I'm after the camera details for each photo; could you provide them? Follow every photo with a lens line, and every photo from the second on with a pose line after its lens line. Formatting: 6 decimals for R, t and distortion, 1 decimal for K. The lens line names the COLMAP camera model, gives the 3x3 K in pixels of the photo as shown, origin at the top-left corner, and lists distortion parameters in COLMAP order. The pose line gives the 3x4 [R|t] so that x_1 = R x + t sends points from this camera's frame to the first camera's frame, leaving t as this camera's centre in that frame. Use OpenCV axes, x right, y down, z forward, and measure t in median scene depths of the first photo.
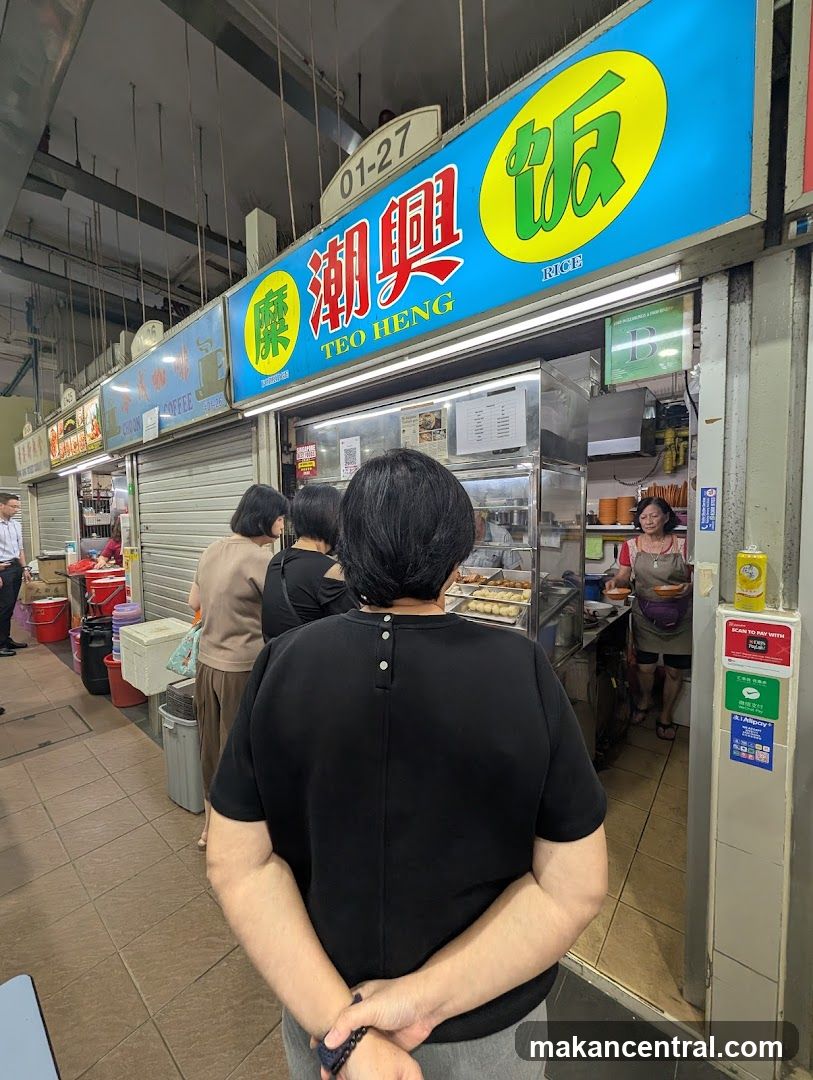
lens RADIAL K [[417.6, 0, 406.5], [0, 417.6, 540.0], [0, 0, 1]] dist [0.011395, -0.000113]
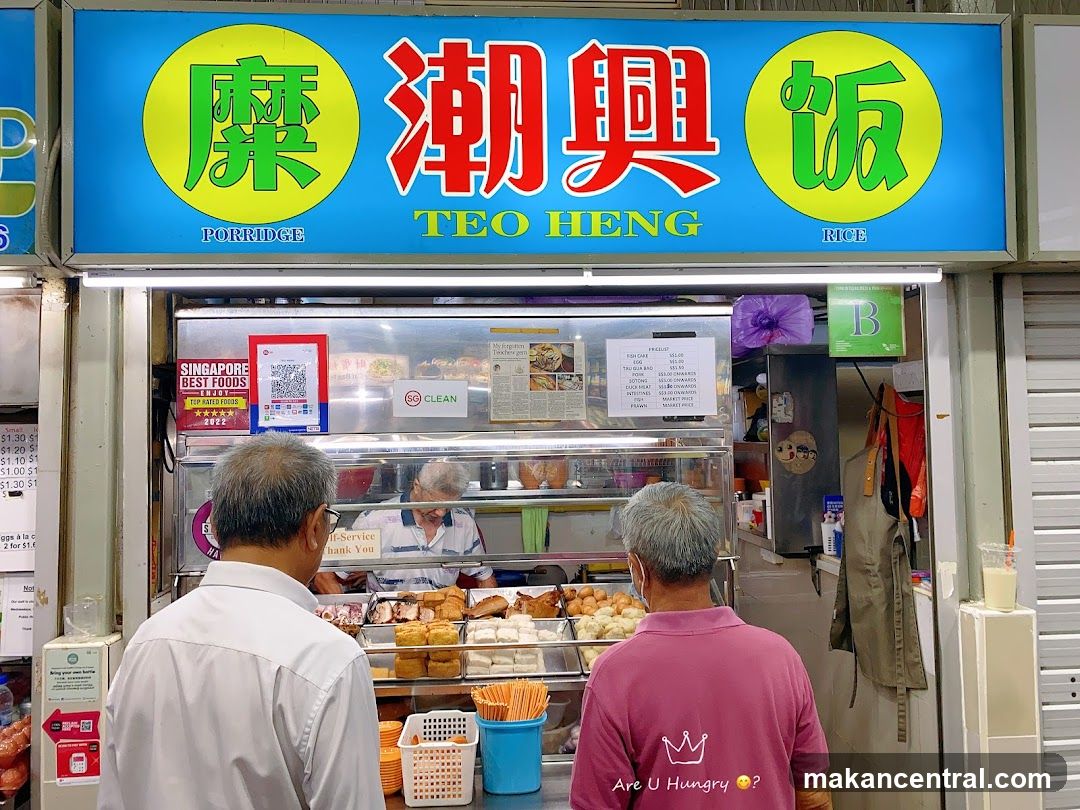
lens RADIAL K [[824.1, 0, 540.0], [0, 824.1, 405.0], [0, 0, 1]] dist [0.113362, -0.221150]
pose [[0.727614, 0.028245, 0.685406, -0.934695], [0.043513, 0.995240, -0.087206, -0.129239], [-0.684606, 0.093277, 0.722921, 0.159035]]
